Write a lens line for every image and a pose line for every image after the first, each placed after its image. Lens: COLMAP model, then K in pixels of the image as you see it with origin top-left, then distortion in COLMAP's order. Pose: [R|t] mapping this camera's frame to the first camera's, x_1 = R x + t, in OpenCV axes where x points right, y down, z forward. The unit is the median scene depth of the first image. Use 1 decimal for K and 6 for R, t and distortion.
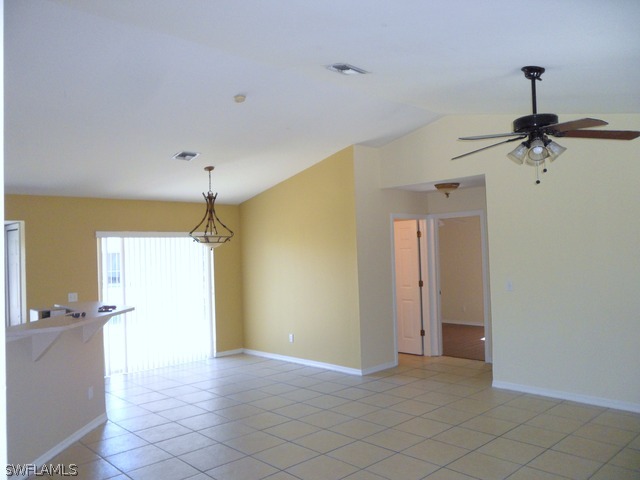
lens RADIAL K [[518.0, 0, 320.0], [0, 518.0, 240.0], [0, 0, 1]] dist [0.001425, 0.005173]
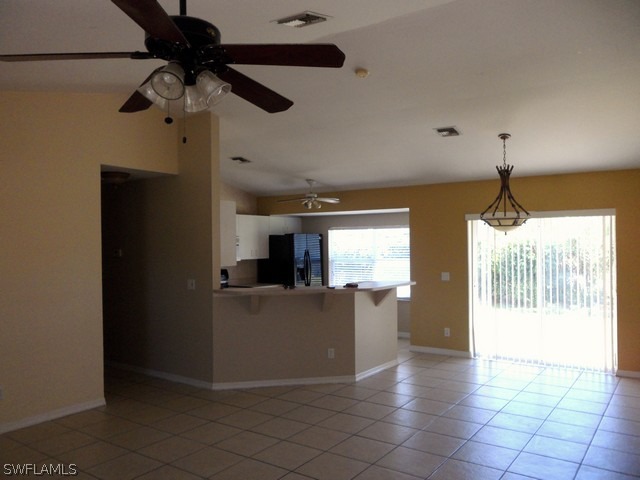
lens RADIAL K [[518.0, 0, 320.0], [0, 518.0, 240.0], [0, 0, 1]] dist [0.001425, 0.005173]
pose [[0.211493, 0.024559, -0.977071, 0.537501], [0.033691, 0.998907, 0.032401, -0.009192], [0.976799, -0.039771, 0.210435, 0.536163]]
